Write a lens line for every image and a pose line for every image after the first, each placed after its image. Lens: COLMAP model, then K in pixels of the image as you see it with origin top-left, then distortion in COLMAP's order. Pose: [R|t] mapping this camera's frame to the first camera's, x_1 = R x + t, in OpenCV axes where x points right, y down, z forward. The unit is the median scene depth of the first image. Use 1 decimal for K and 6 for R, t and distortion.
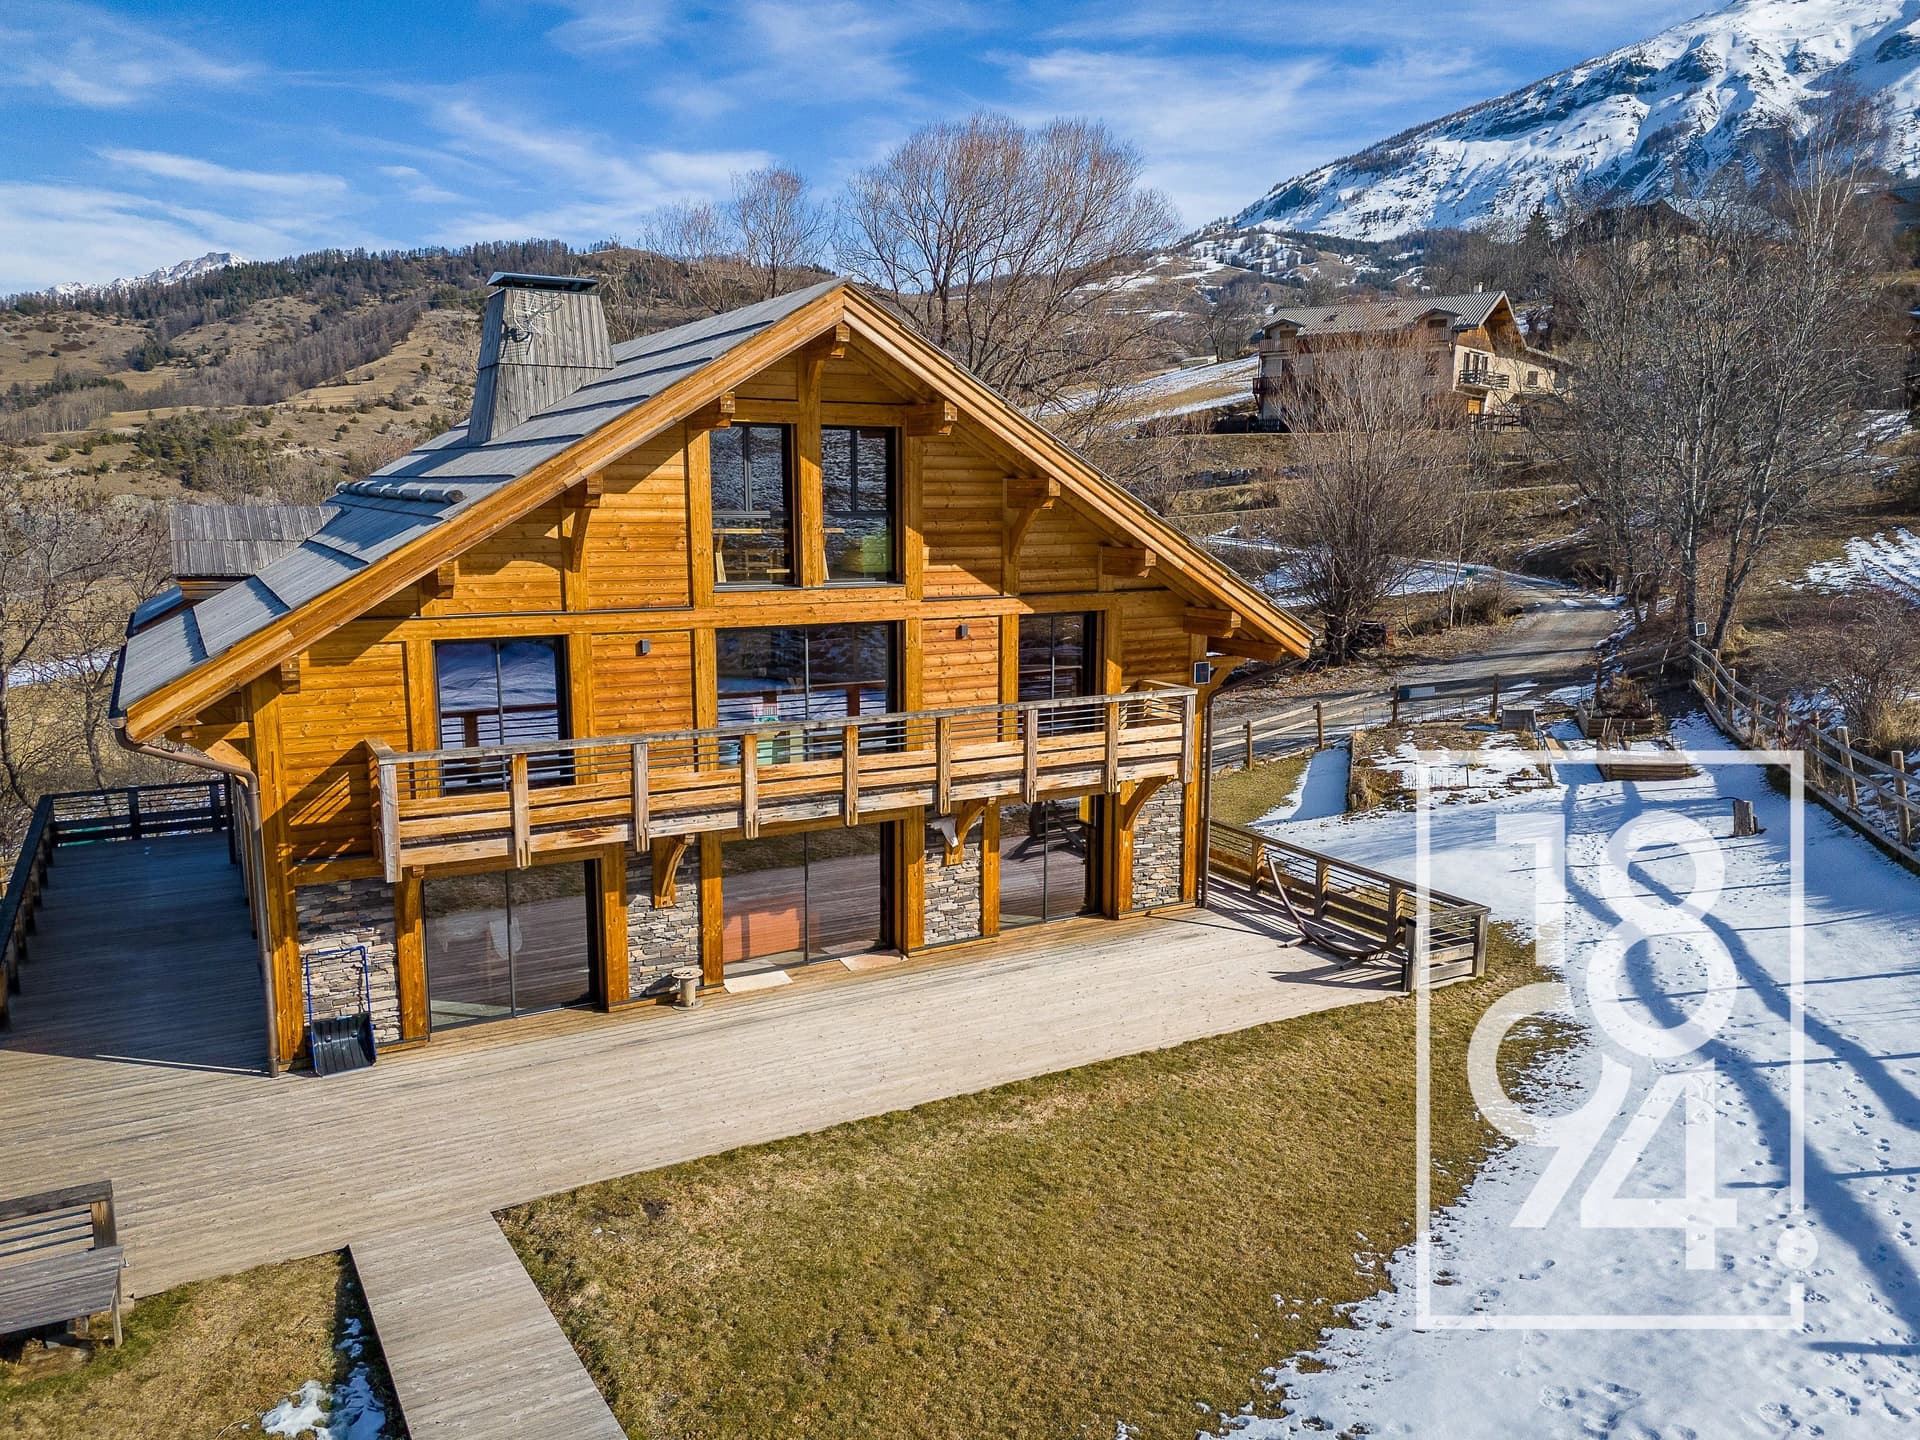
lens RADIAL K [[1444.9, 0, 960.0], [0, 1444.9, 720.0], [0, 0, 1]] dist [0.095253, -0.085833]
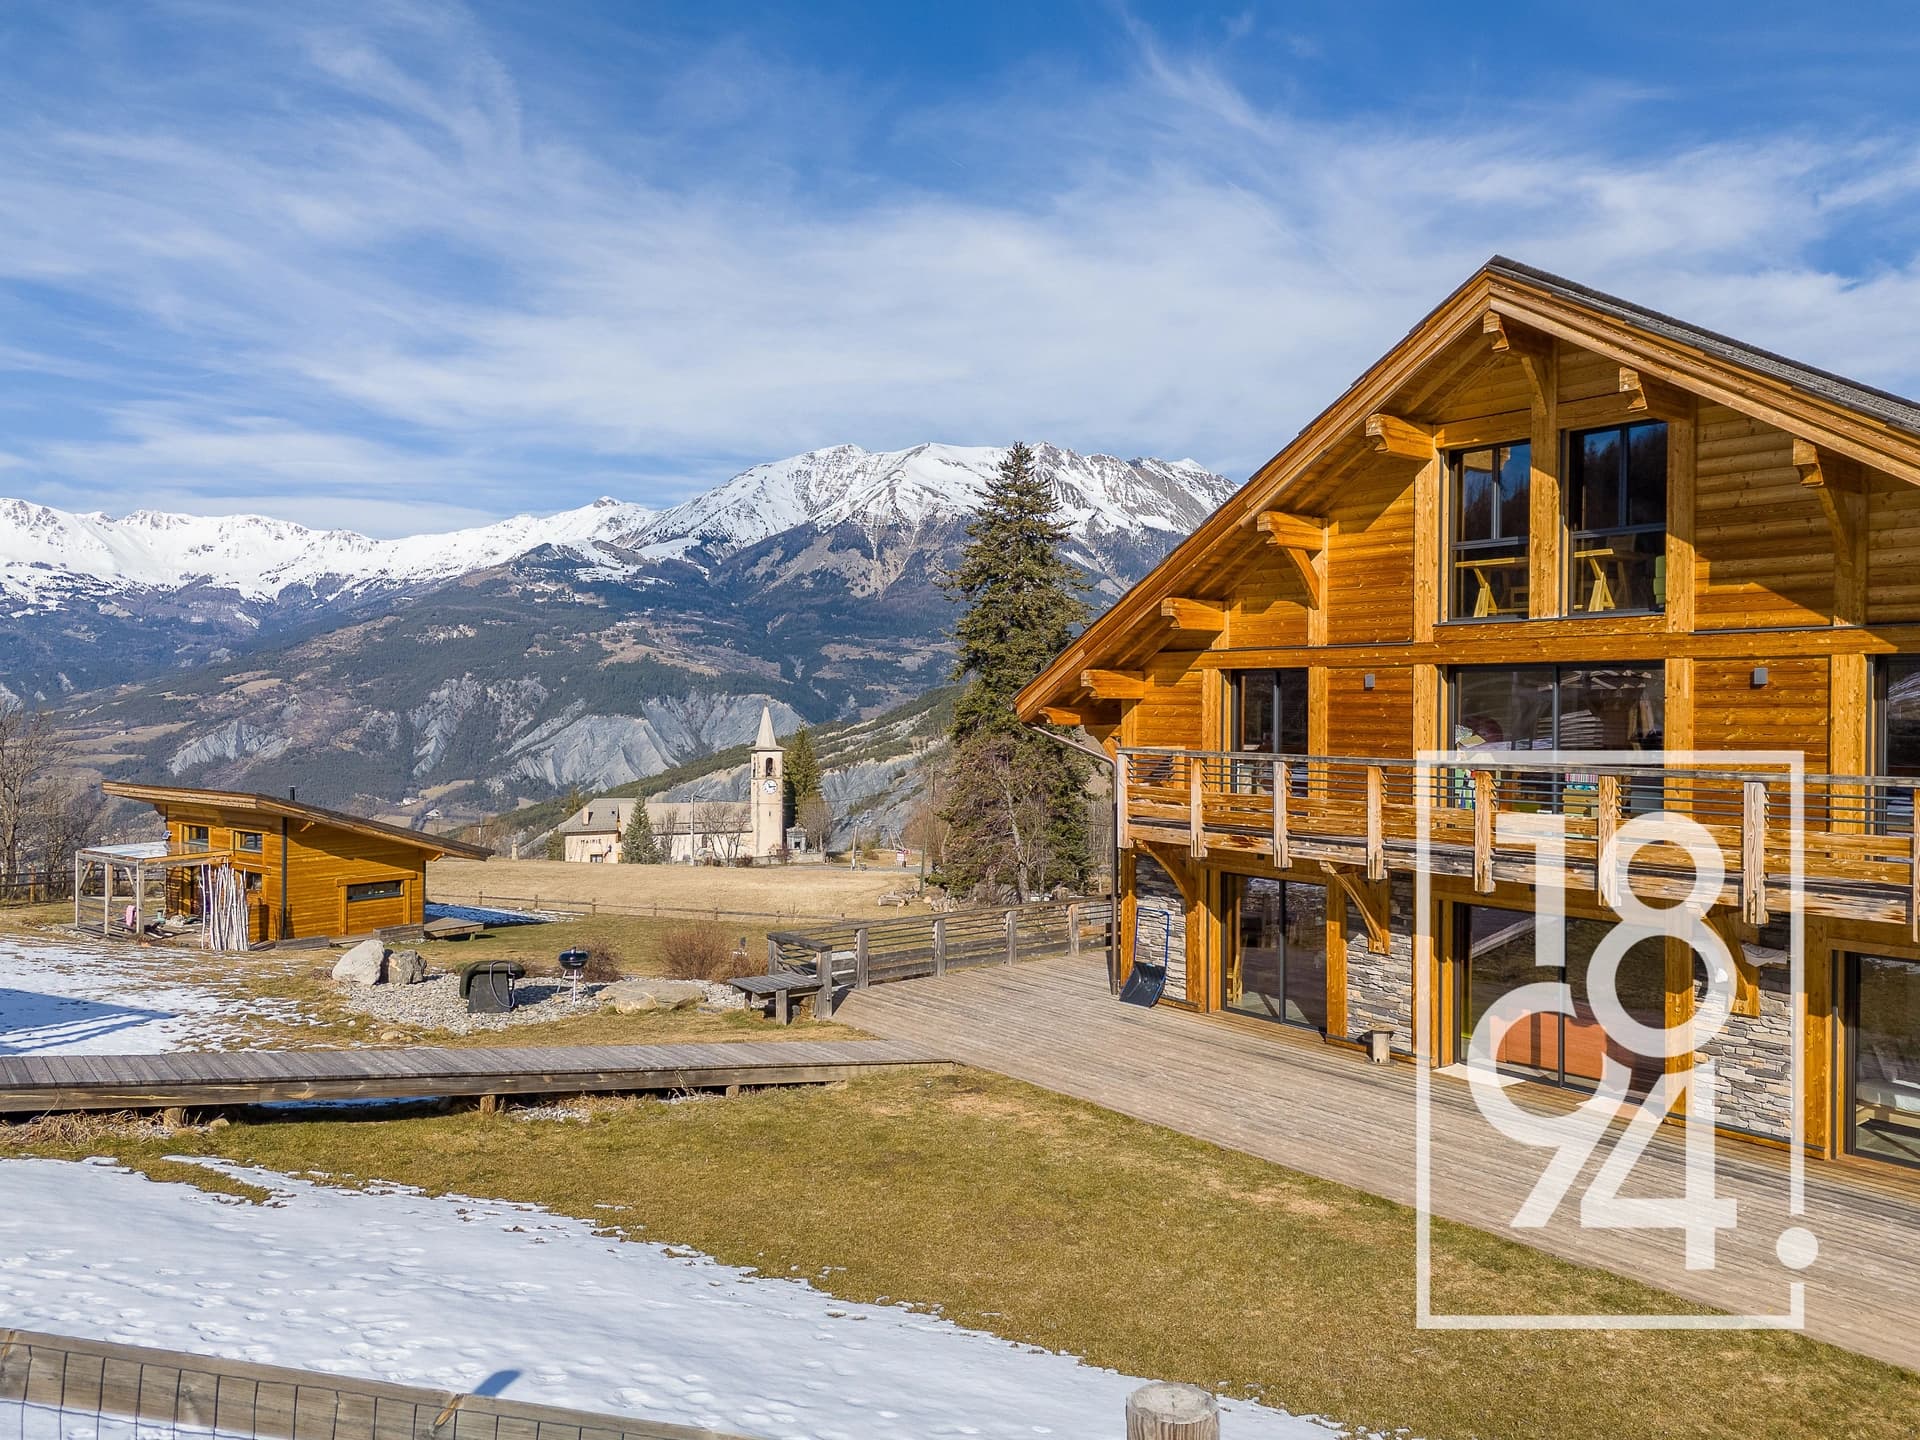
lens RADIAL K [[1444.9, 0, 960.0], [0, 1444.9, 720.0], [0, 0, 1]] dist [0.095253, -0.085833]
pose [[0.134308, 0.004348, -0.990930, 0.720352], [-0.163932, 0.986309, -0.017892, 0.039134], [0.977286, 0.164848, 0.133182, 0.575561]]
